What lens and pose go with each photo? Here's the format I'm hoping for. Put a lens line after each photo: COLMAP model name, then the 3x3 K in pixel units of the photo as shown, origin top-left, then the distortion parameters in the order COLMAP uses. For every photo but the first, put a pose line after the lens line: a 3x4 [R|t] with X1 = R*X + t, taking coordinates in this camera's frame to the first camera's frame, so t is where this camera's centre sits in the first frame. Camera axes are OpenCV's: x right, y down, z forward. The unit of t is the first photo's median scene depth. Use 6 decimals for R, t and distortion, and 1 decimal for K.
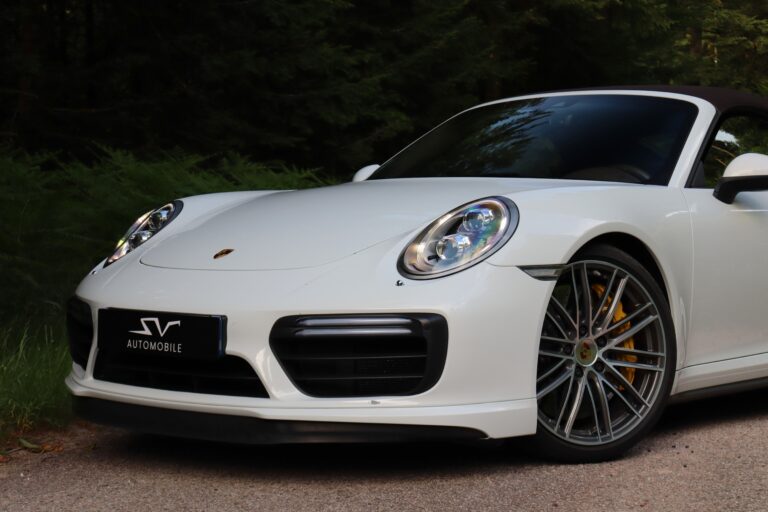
lens RADIAL K [[1511.5, 0, 384.0], [0, 1511.5, 256.0], [0, 0, 1]] dist [0.007186, 0.182459]
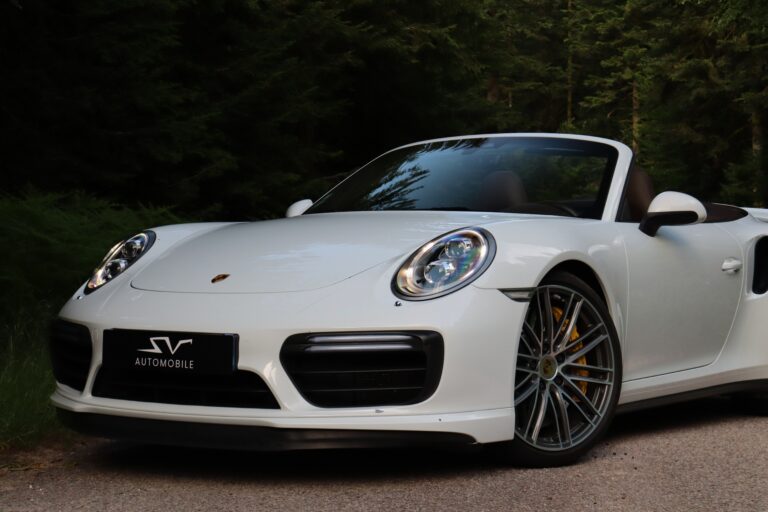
lens RADIAL K [[1531.4, 0, 384.0], [0, 1531.4, 256.0], [0, 0, 1]] dist [0.017441, -0.030589]
pose [[0.990532, 0.004127, 0.137224, -0.141116], [-0.000375, 0.999626, -0.027360, 0.012380], [-0.137285, 0.027049, 0.990162, -0.103141]]
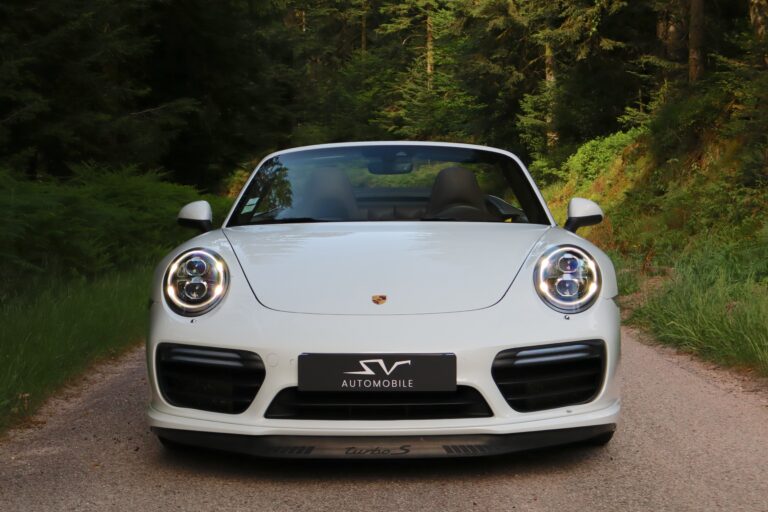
lens RADIAL K [[1531.4, 0, 384.0], [0, 1531.4, 256.0], [0, 0, 1]] dist [0.017441, -0.030589]
pose [[0.962618, -0.019358, 0.270170, -0.253968], [0.012911, 0.999588, 0.025620, -0.064991], [-0.270555, -0.021174, 0.962472, -0.182566]]
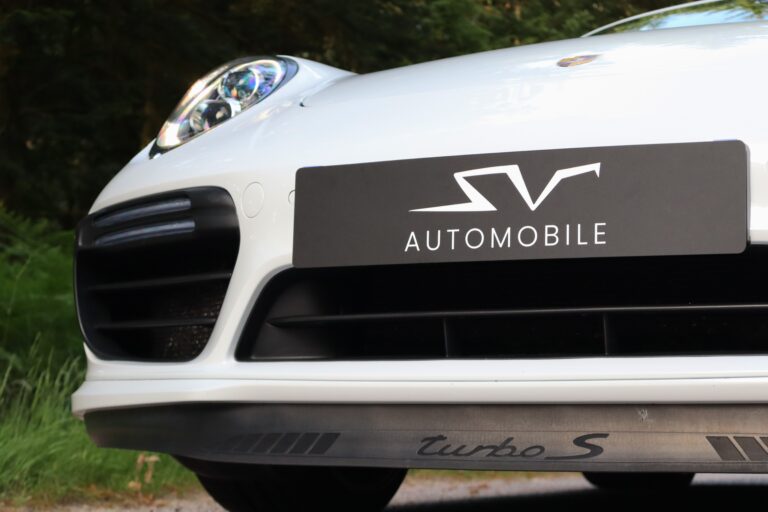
lens RADIAL K [[1528.4, 0, 384.0], [0, 1528.4, 256.0], [0, 0, 1]] dist [0.020743, 0.071174]
pose [[0.961924, 0.039438, 0.270458, -0.274883], [-0.003530, 0.991245, -0.131987, 0.110836], [-0.273295, 0.126007, 0.953641, 0.611604]]
